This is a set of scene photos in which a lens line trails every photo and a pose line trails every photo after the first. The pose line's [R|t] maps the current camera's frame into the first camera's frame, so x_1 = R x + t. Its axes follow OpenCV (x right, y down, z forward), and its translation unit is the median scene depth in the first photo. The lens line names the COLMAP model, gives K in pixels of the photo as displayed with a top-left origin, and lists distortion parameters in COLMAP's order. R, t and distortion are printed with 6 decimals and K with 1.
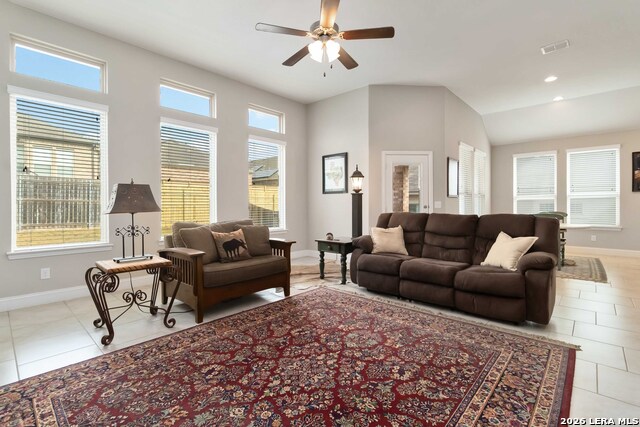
lens RADIAL K [[302.0, 0, 324.7], [0, 302.0, 206.7], [0, 0, 1]] dist [-0.000942, 0.000331]
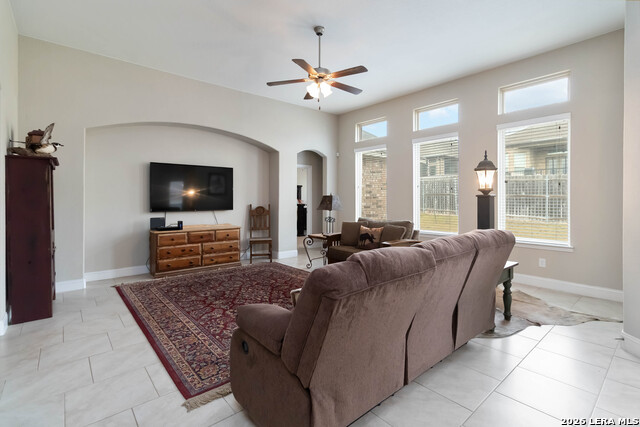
lens RADIAL K [[302.0, 0, 324.7], [0, 302.0, 206.7], [0, 0, 1]] dist [-0.000942, 0.000331]
pose [[-0.124557, 0.026521, -0.991858, 1.207288], [-0.001685, 0.999636, 0.026940, -0.054801], [0.992211, 0.005027, -0.124467, 1.122663]]
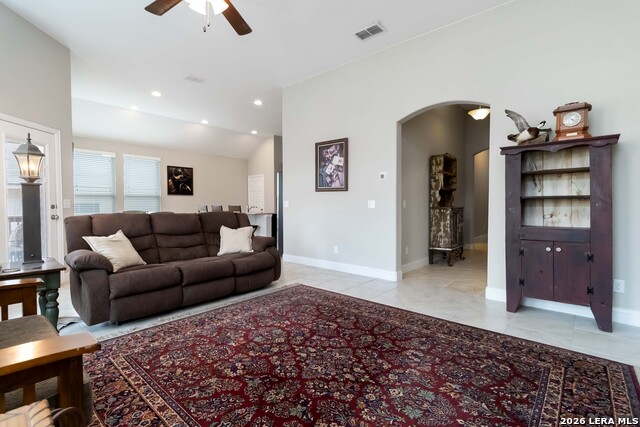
lens RADIAL K [[302.0, 0, 324.7], [0, 302.0, 206.7], [0, 0, 1]] dist [-0.000942, 0.000331]
pose [[-0.026105, -0.004835, 0.999648, -0.734269], [0.004948, 0.999975, 0.004965, 0.001316], [-0.999647, 0.005076, -0.026081, 0.687012]]
